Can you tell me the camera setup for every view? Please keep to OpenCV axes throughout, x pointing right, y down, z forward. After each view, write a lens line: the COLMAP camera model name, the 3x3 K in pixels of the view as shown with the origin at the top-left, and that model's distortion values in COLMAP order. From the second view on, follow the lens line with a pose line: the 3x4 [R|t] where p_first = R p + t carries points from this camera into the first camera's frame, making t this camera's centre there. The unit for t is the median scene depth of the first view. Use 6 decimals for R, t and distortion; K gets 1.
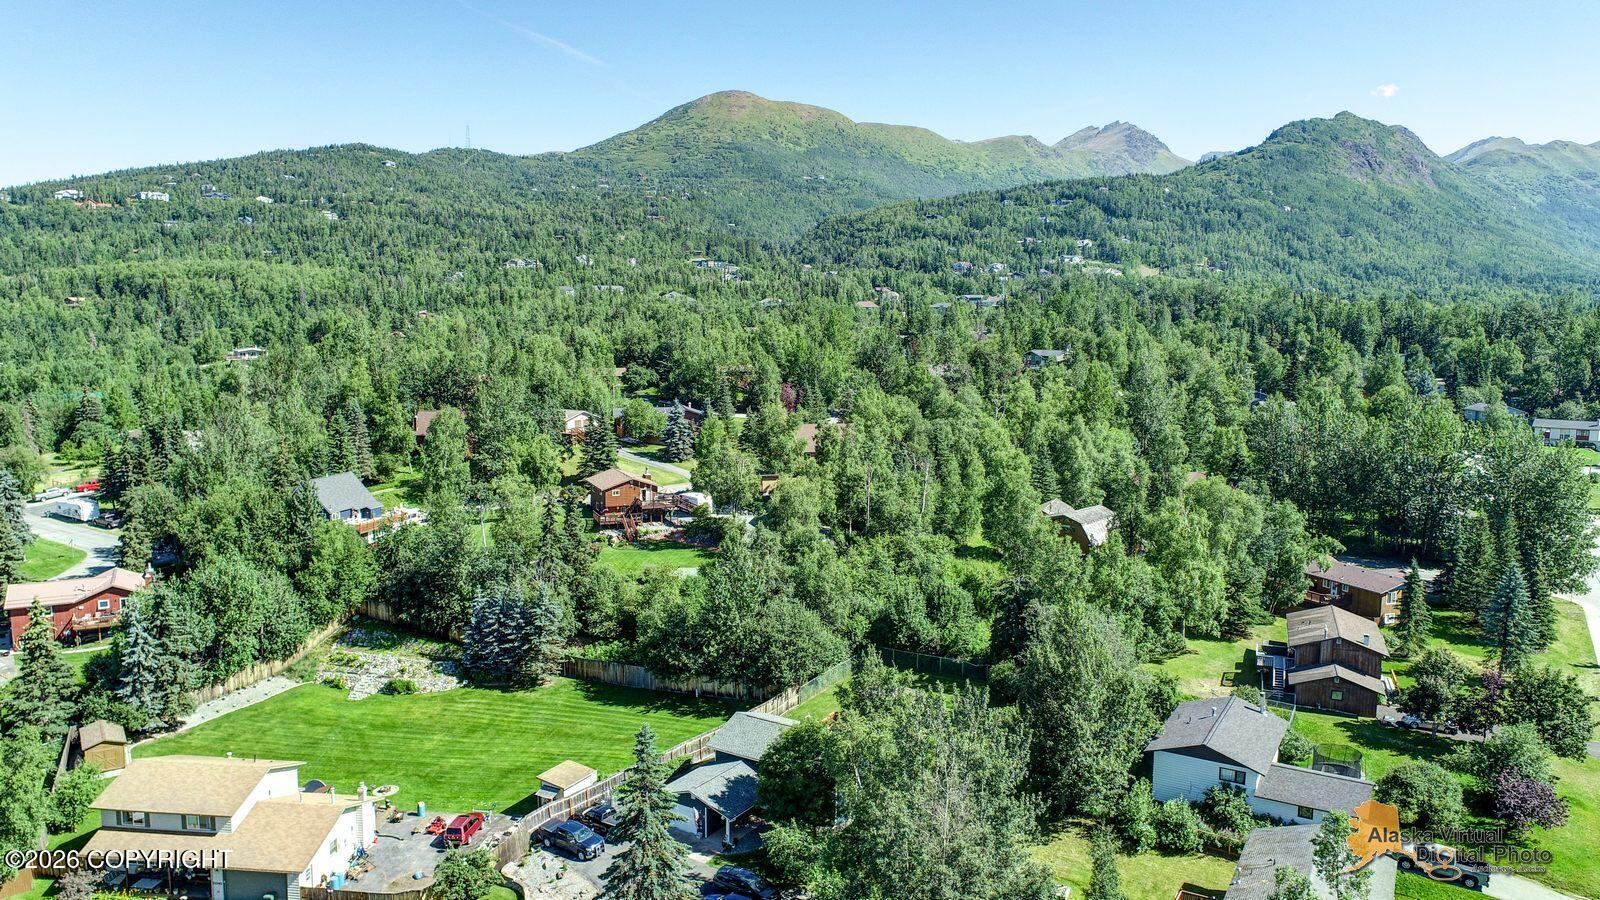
lens RADIAL K [[1073.6, 0, 798.4], [0, 1073.6, 448.3], [0, 0, 1]] dist [-0.011905, 0.000955]
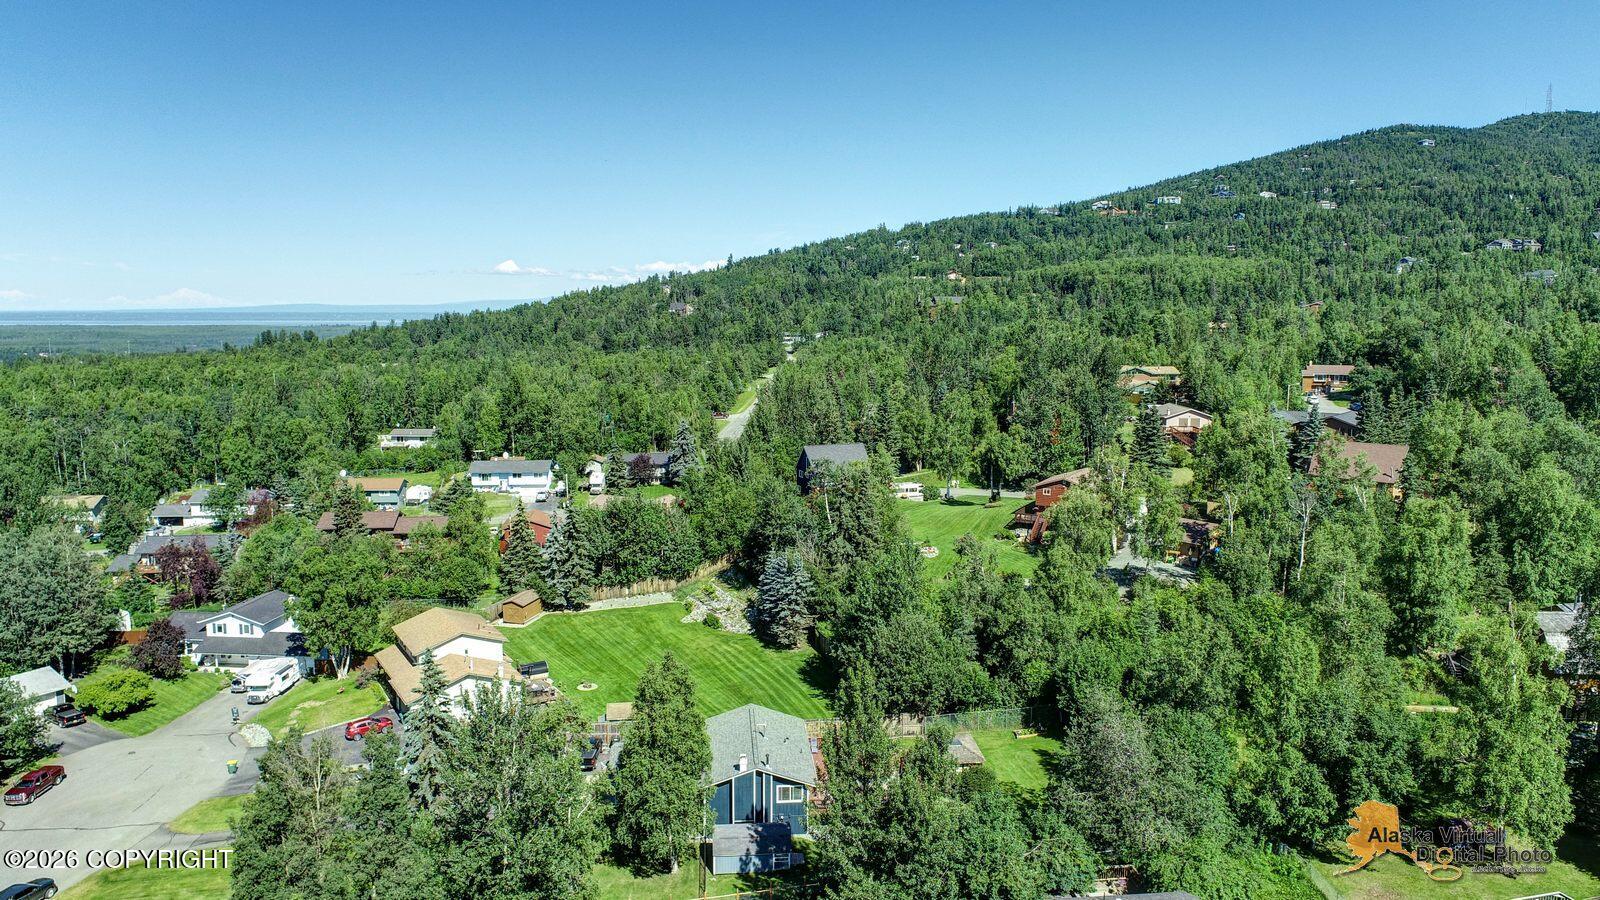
lens RADIAL K [[1073.6, 0, 802.2], [0, 1073.6, 450.4], [0, 0, 1]] dist [-0.011905, 0.000955]
pose [[0.601388, 0.097143, -0.793029, 0.050104], [-0.091261, 0.994436, 0.052608, -0.002746], [0.793728, 0.040735, 0.606908, 0.030280]]
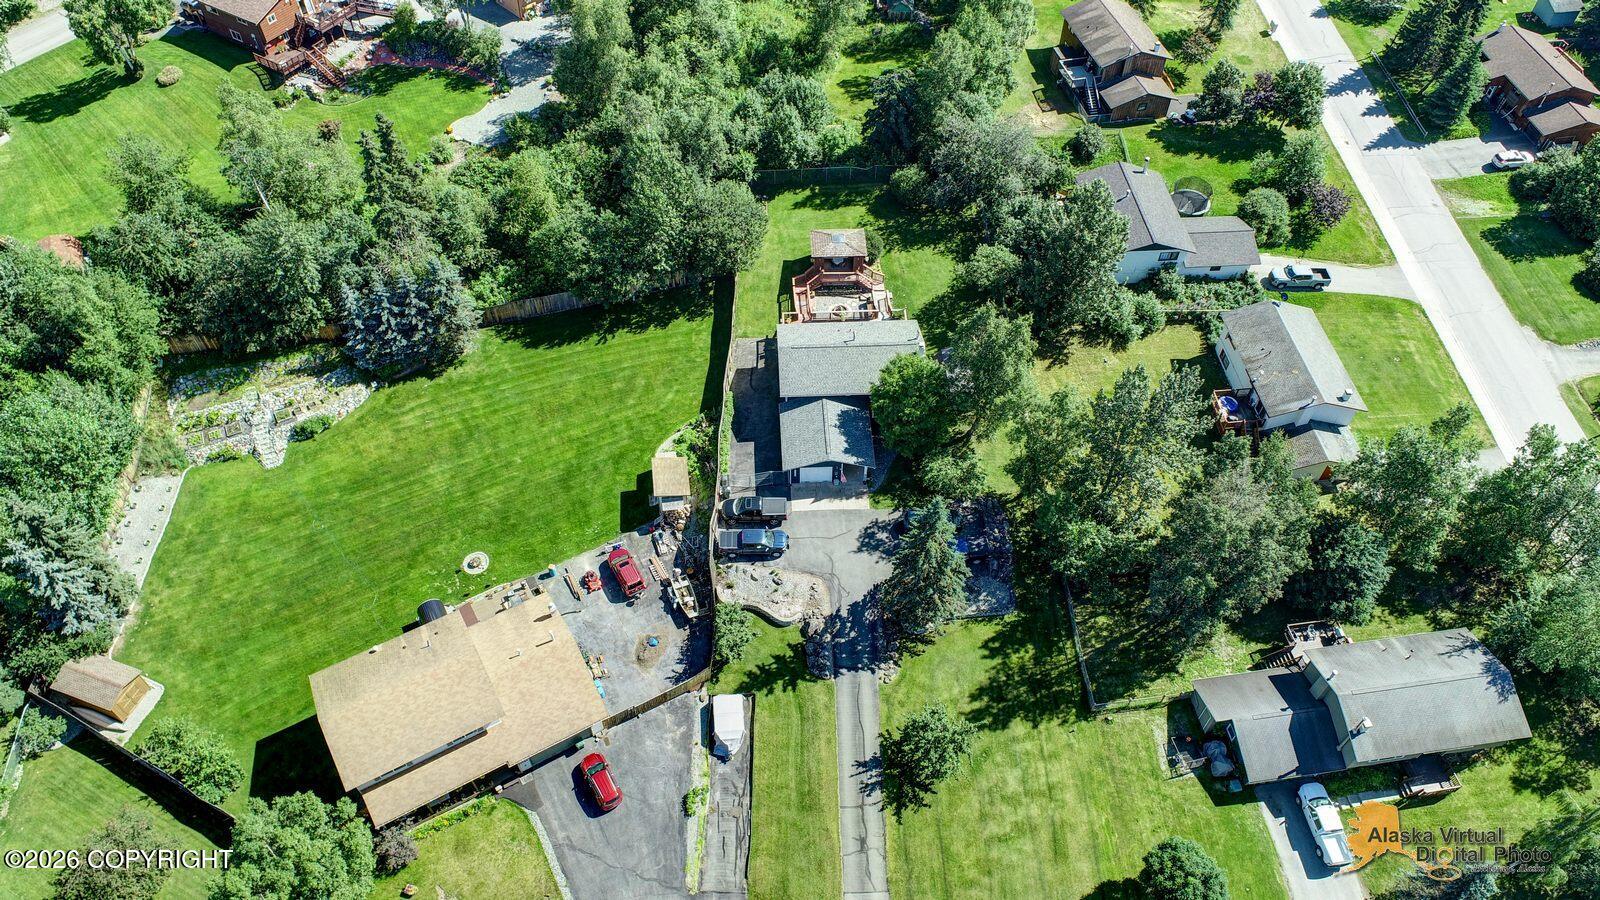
lens RADIAL K [[1073.6, 0, 801.2], [0, 1073.6, 441.7], [0, 0, 1]] dist [-0.011905, 0.000955]
pose [[0.810089, -0.449149, 0.376857, -0.032196], [0.061660, 0.704464, 0.707057, -0.028434], [-0.583056, -0.549542, 0.598372, 0.022475]]
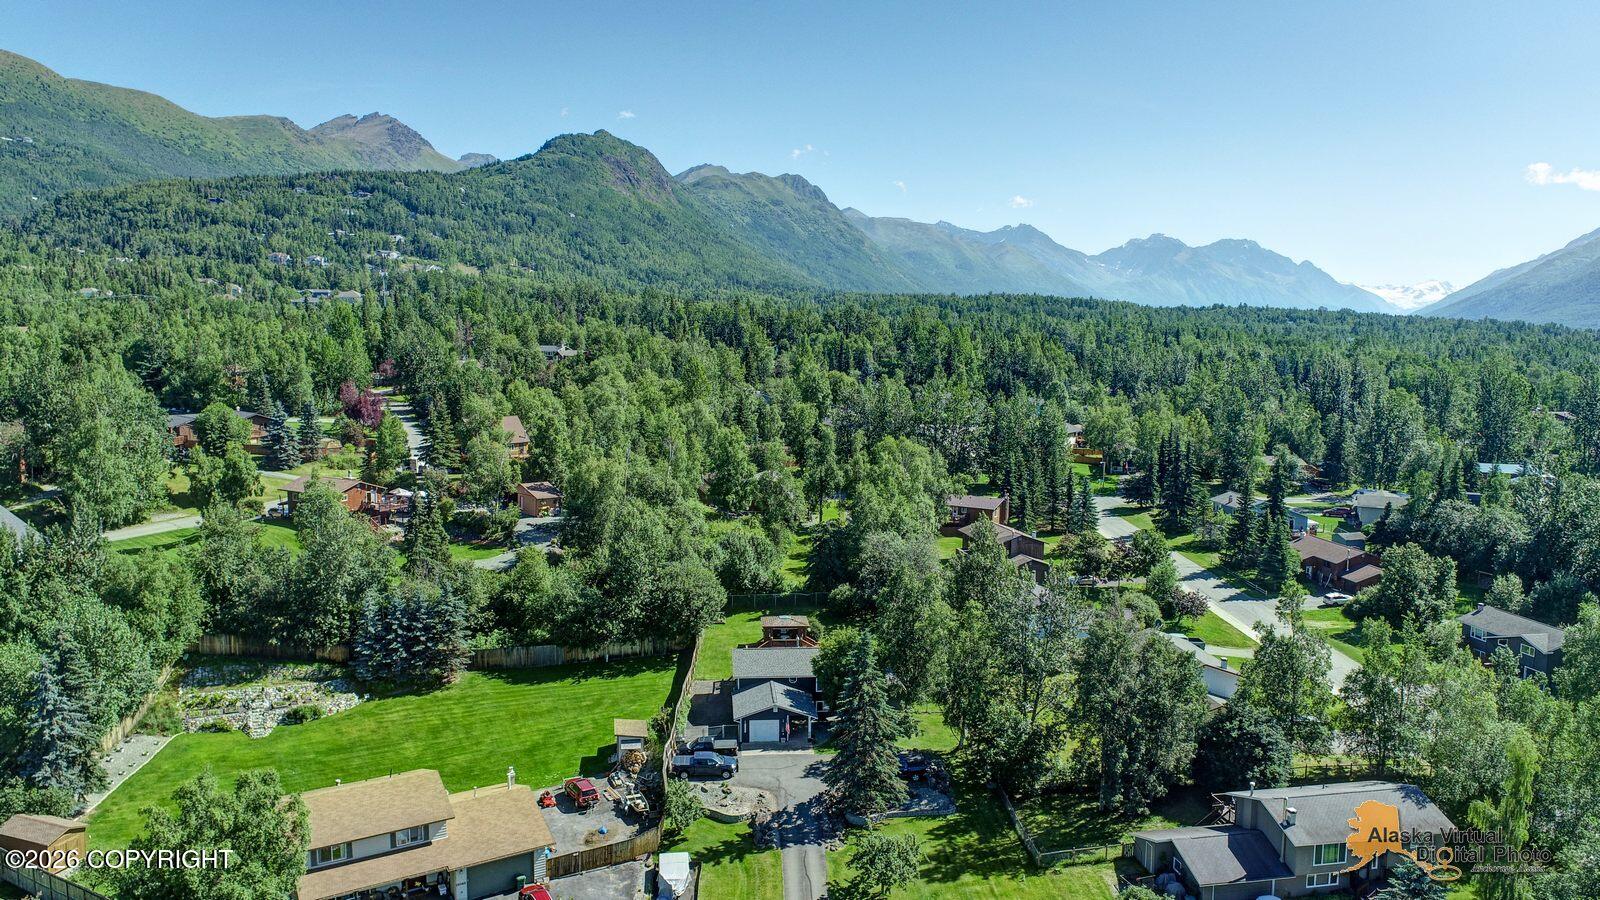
lens RADIAL K [[1073.6, 0, 799.0], [0, 1073.6, 450.3], [0, 0, 1]] dist [-0.011905, 0.000955]
pose [[0.790684, -0.067499, 0.608492, -0.048631], [0.064777, 0.997548, 0.026485, 0.000059], [-0.608788, 0.018474, 0.793118, 0.000905]]
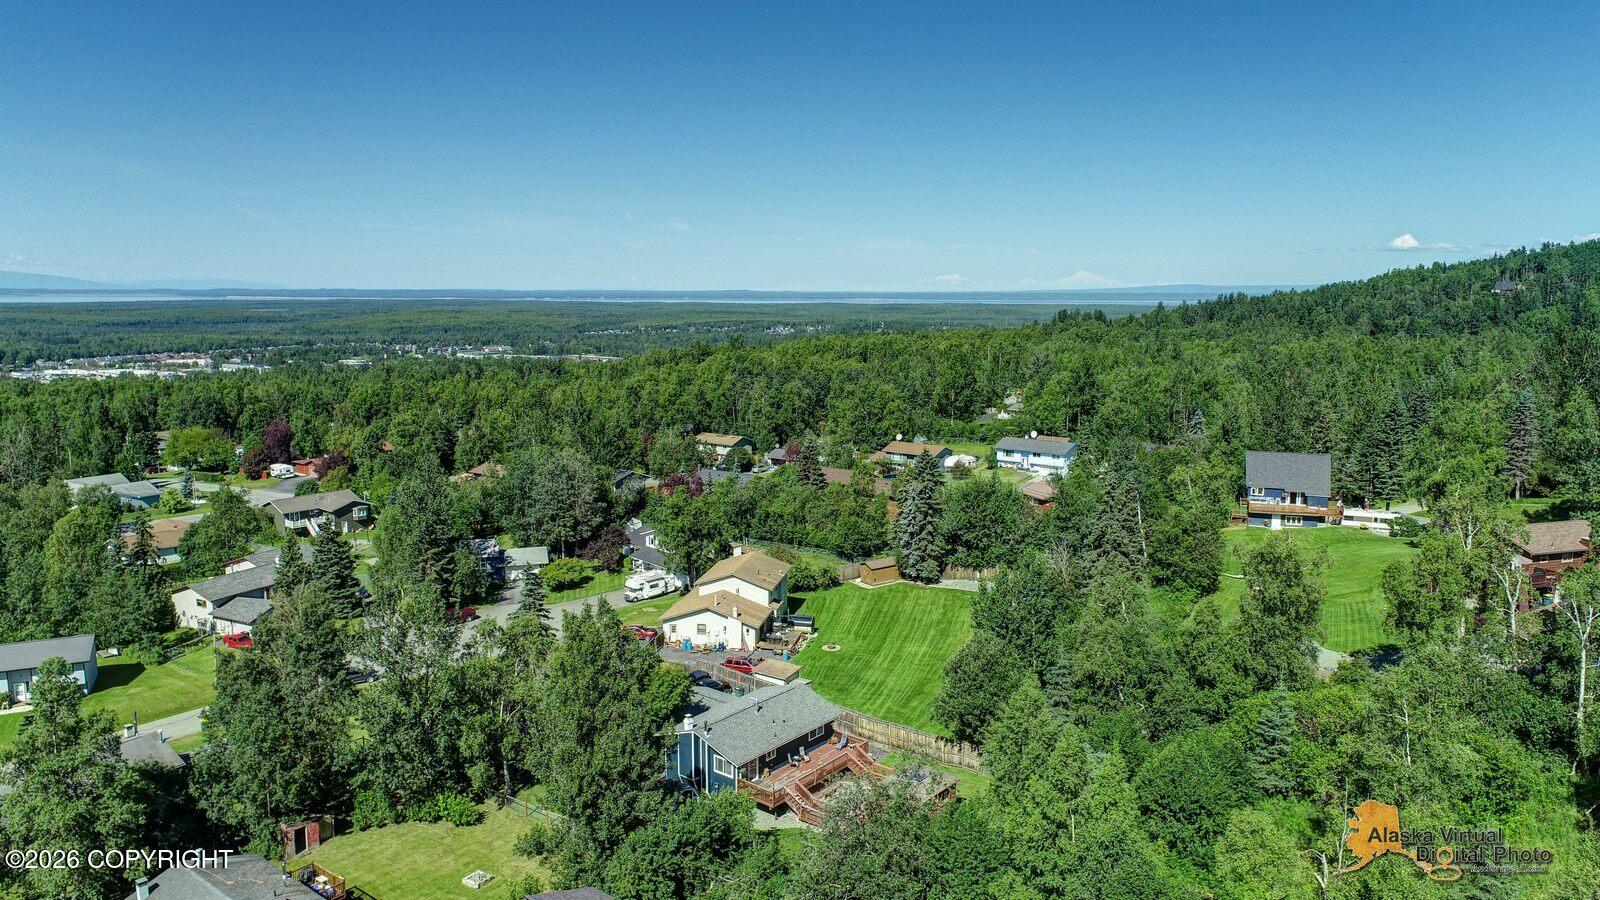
lens RADIAL K [[1073.6, 0, 799.2], [0, 1073.6, 449.1], [0, 0, 1]] dist [-0.011905, 0.000955]
pose [[-0.126467, 0.137948, -0.982332, 0.060842], [-0.116176, 0.981409, 0.152775, -0.007927], [0.985144, 0.133445, -0.108090, 0.074419]]
